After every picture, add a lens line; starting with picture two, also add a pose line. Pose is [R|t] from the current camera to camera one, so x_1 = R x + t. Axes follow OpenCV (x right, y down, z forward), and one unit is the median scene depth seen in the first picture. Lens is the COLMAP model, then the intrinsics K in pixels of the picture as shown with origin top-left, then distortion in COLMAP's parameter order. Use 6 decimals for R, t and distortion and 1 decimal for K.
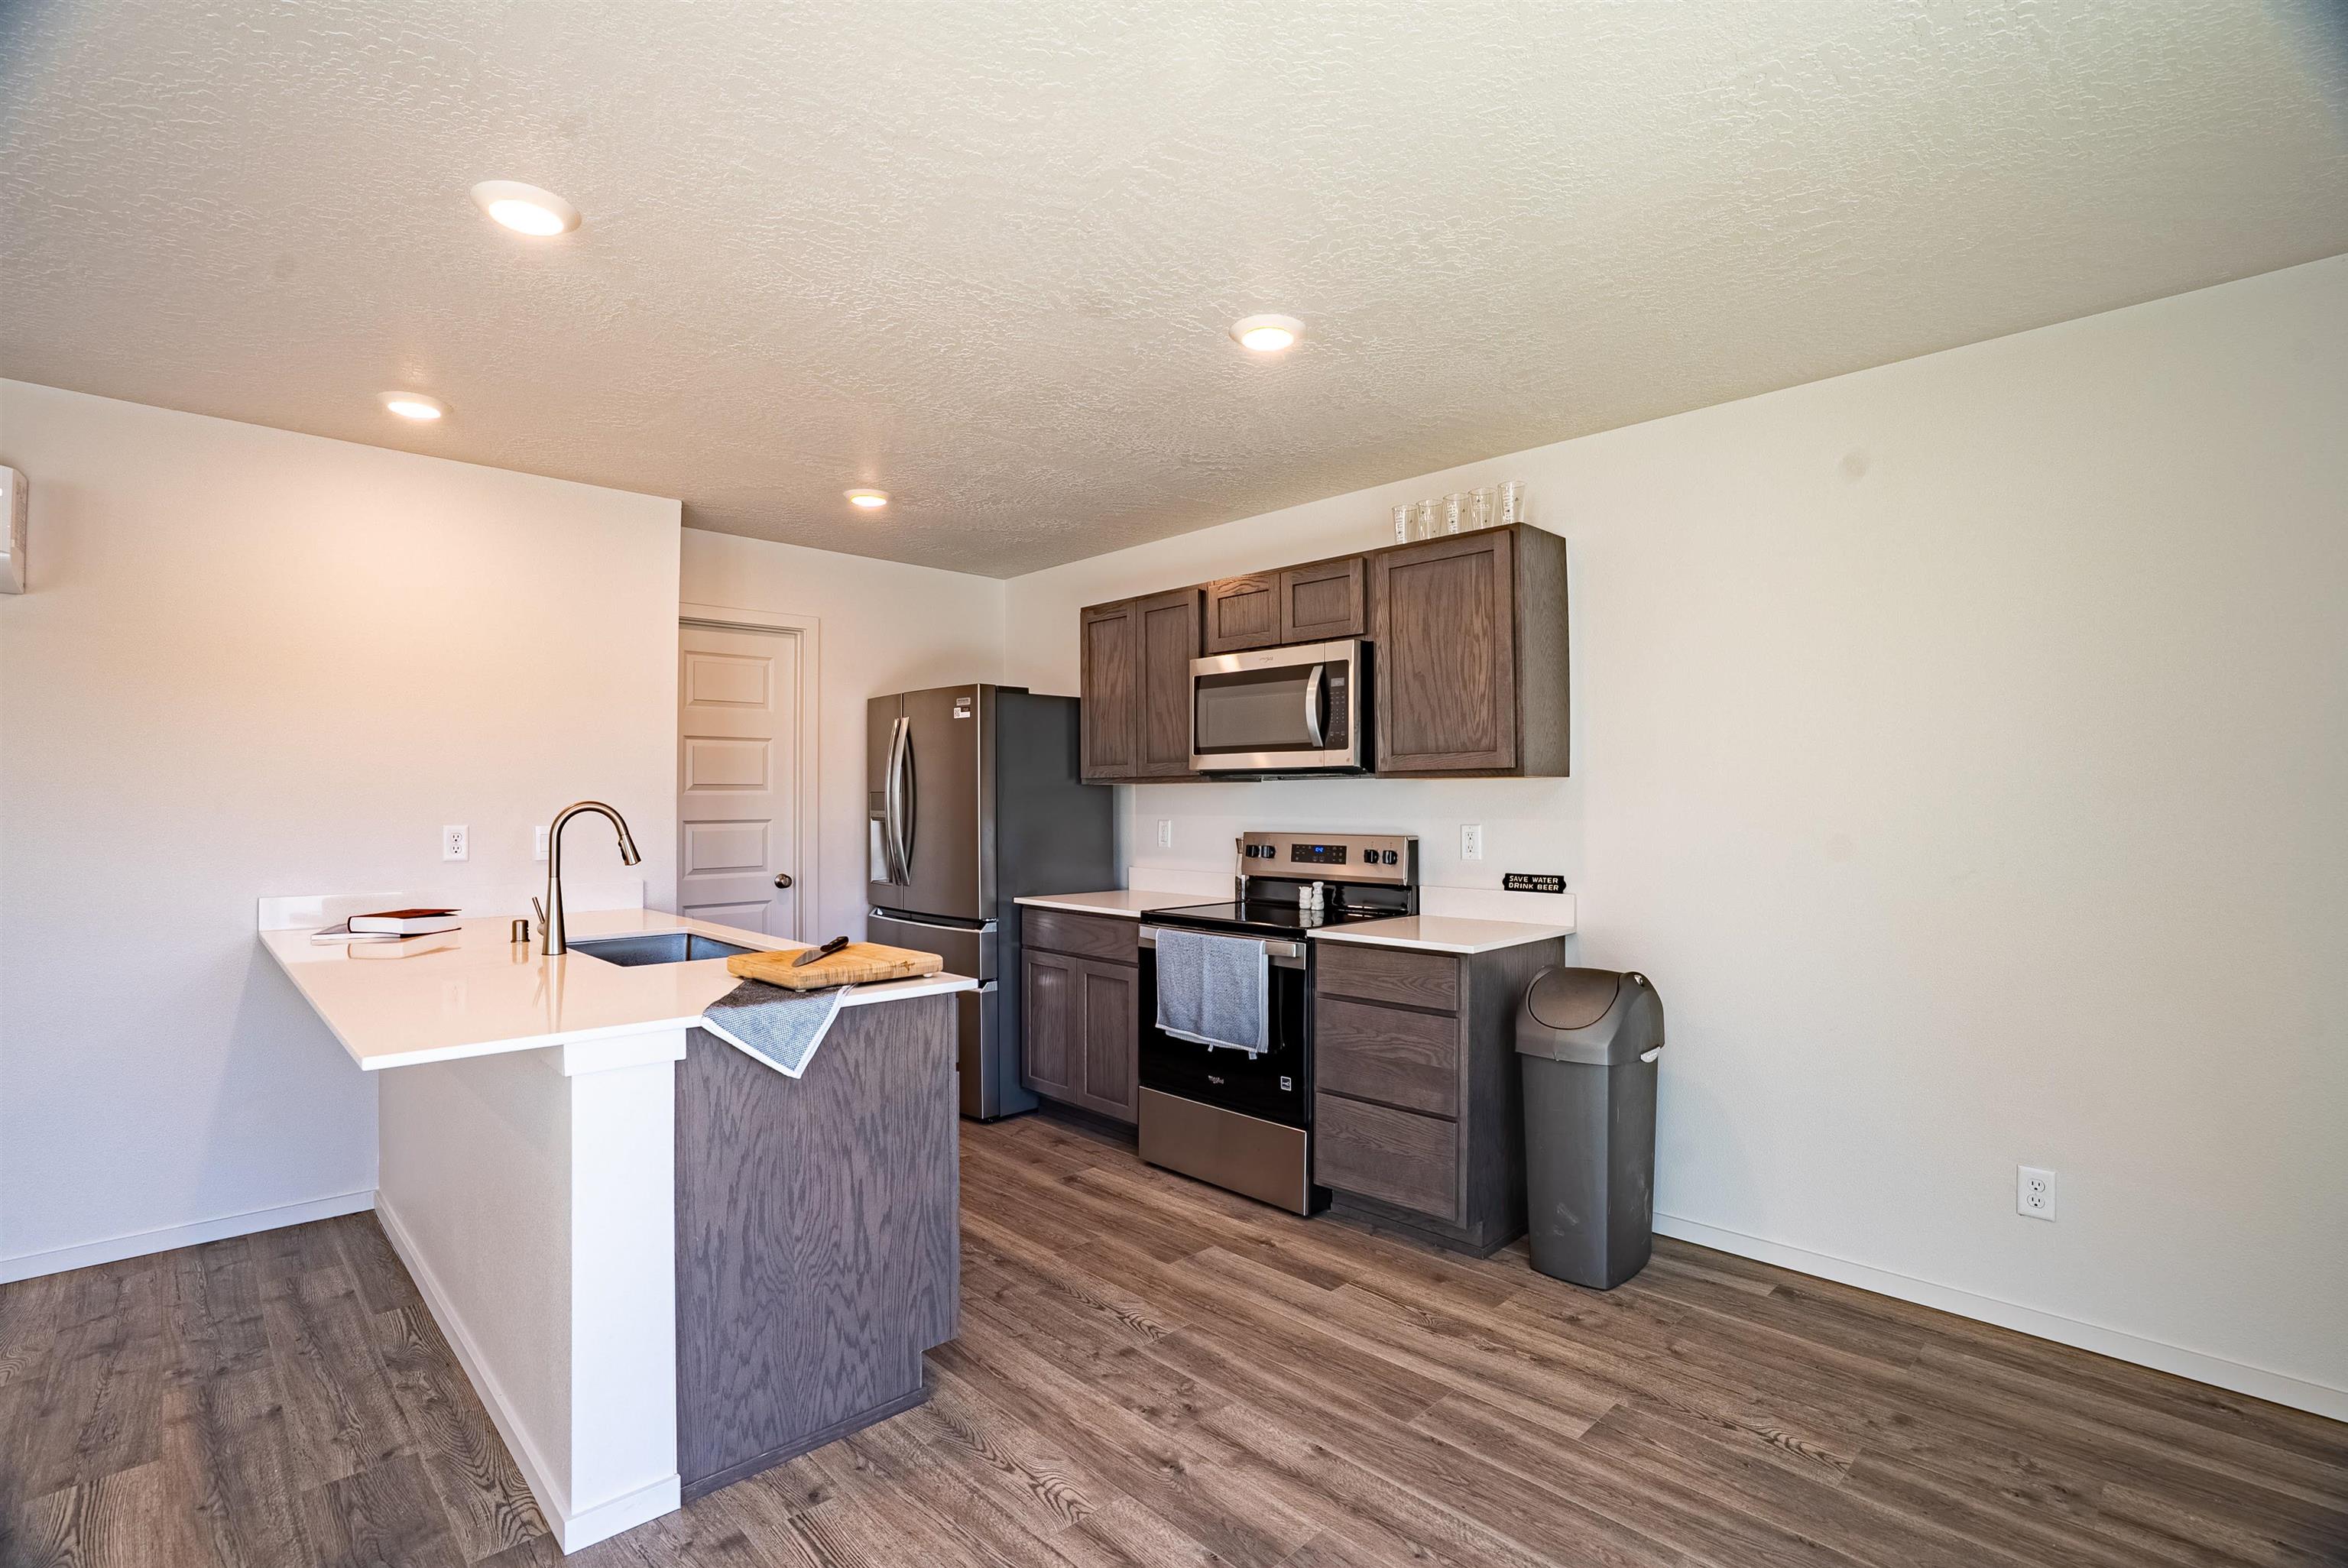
lens RADIAL K [[1087.7, 0, 1173.9], [0, 1087.7, 790.6], [0, 0, 1]] dist [-0.075644, 0.024836]
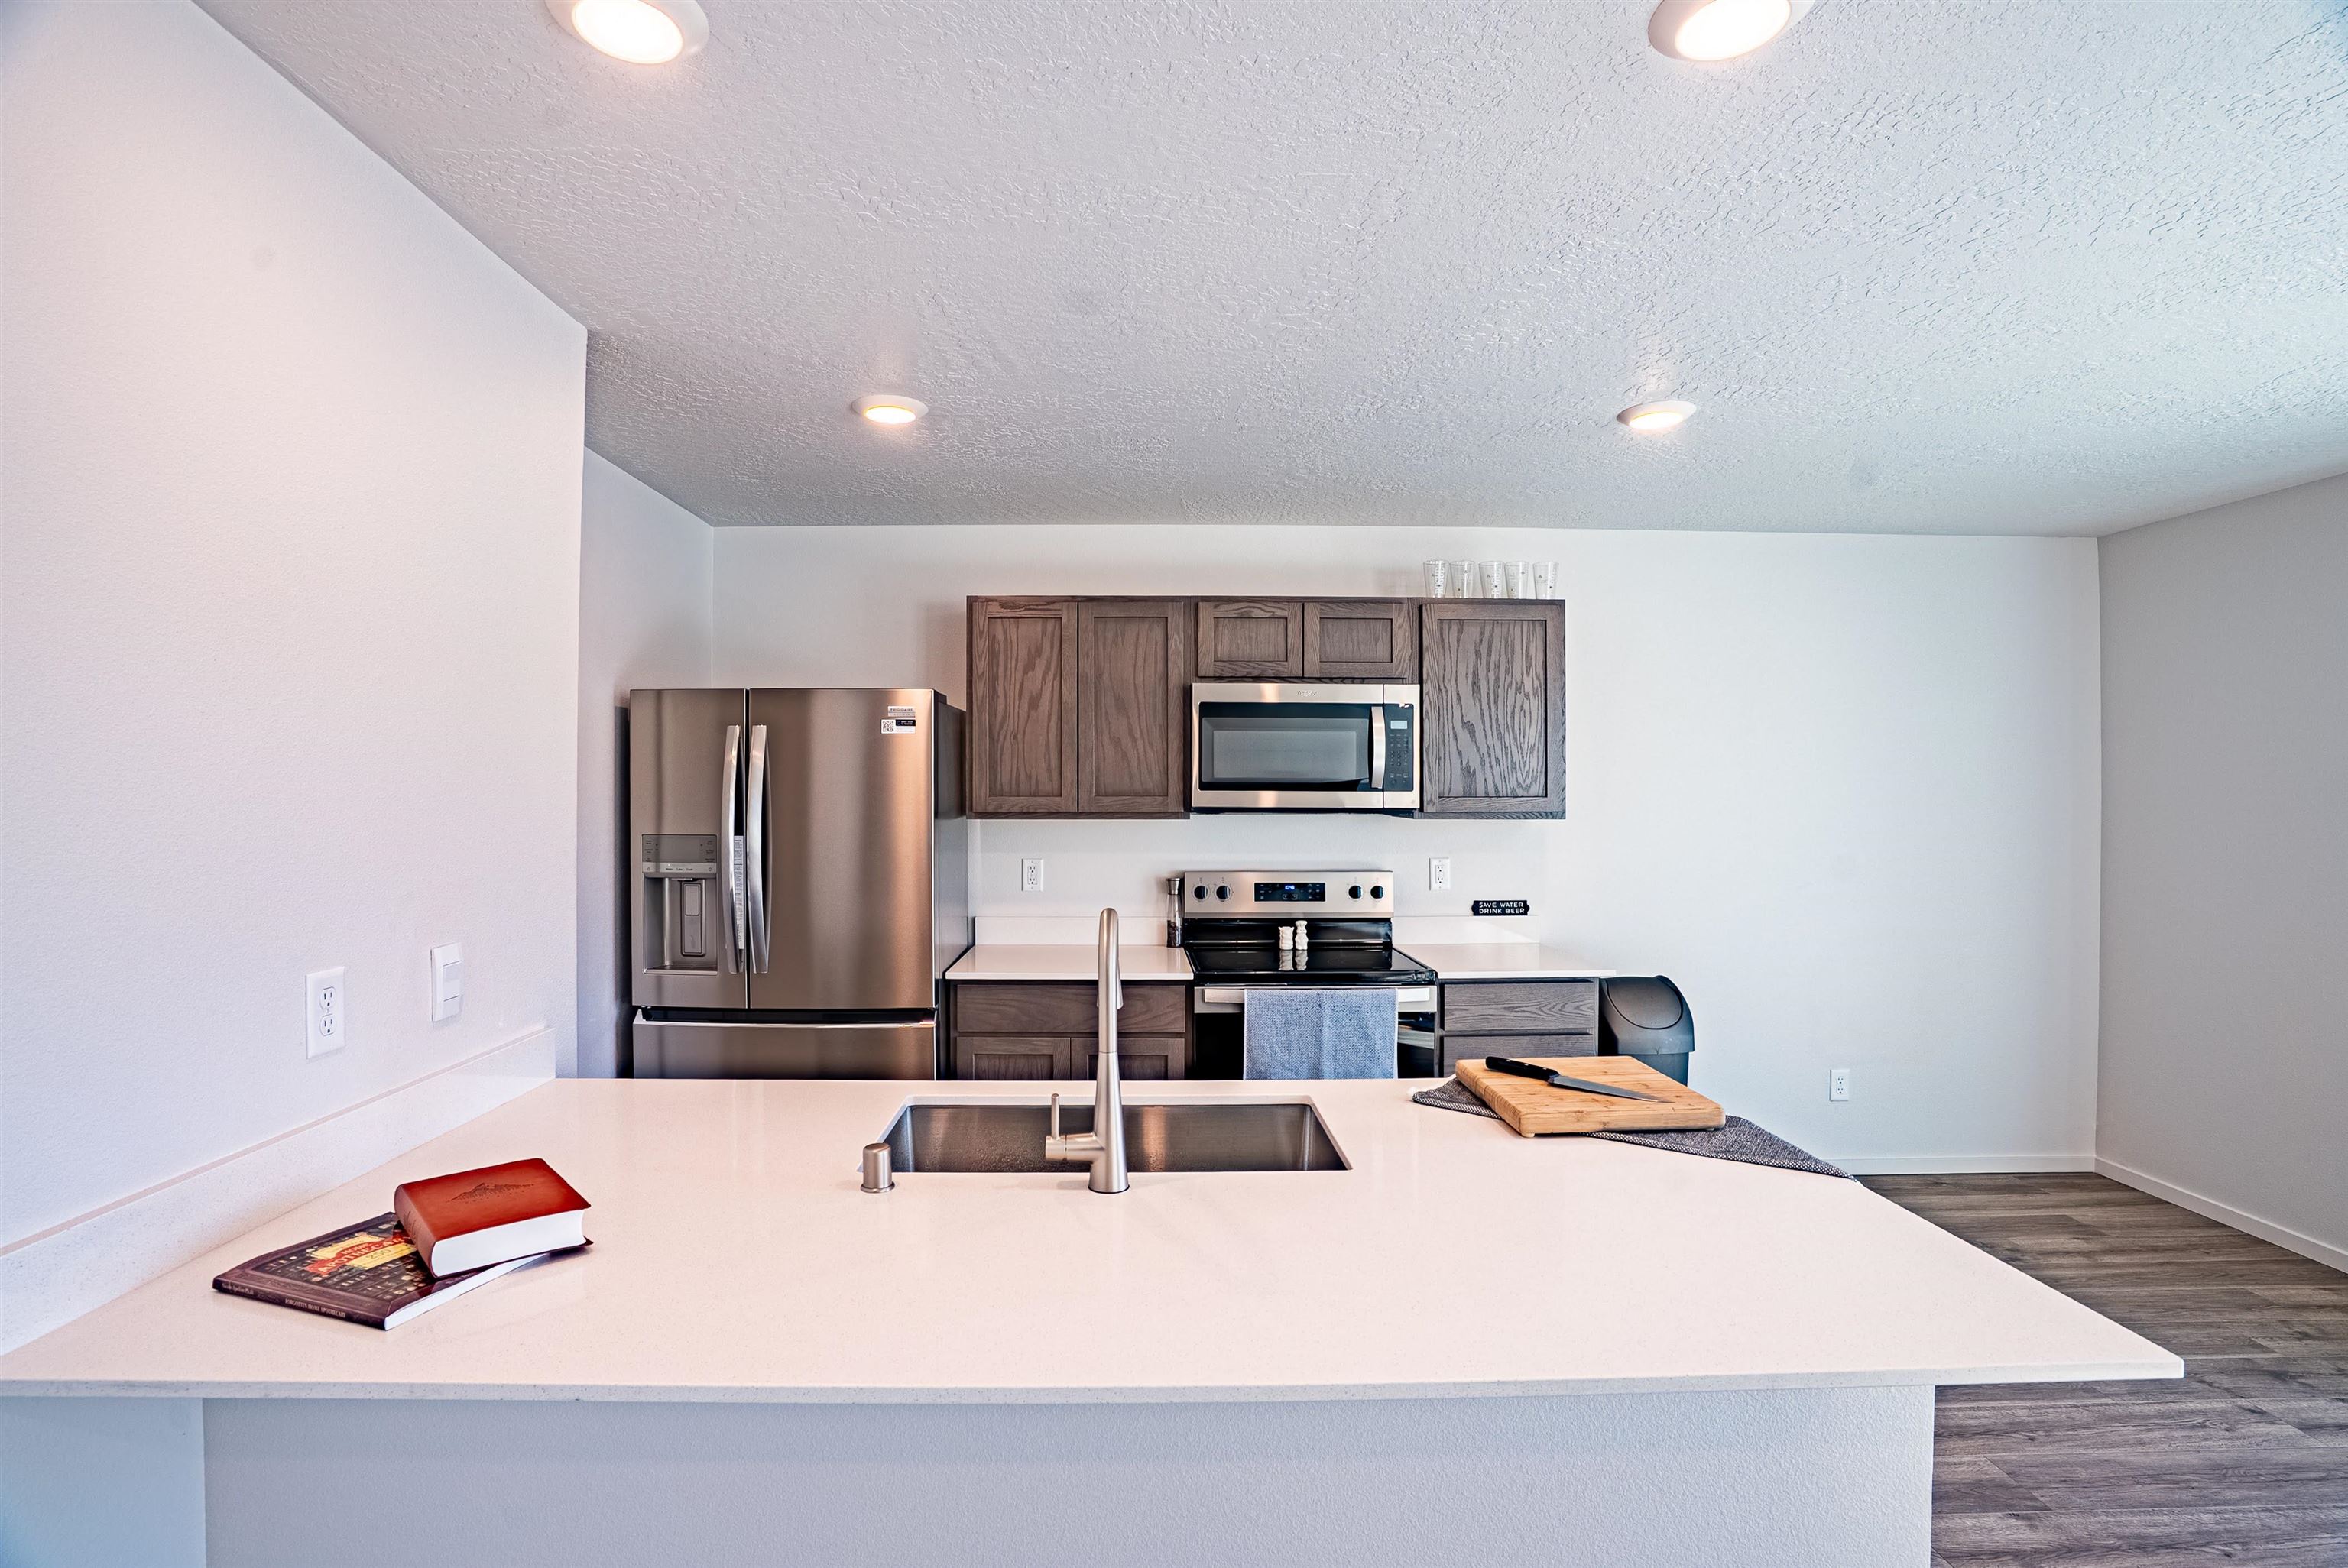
lens RADIAL K [[1087.7, 0, 1173.9], [0, 1087.7, 790.6], [0, 0, 1]] dist [-0.075644, 0.024836]
pose [[0.684488, 0.002312, 0.729020, -0.692378], [-0.008477, 0.999953, 0.004787, -0.039055], [-0.728975, -0.009456, 0.684475, 0.432643]]
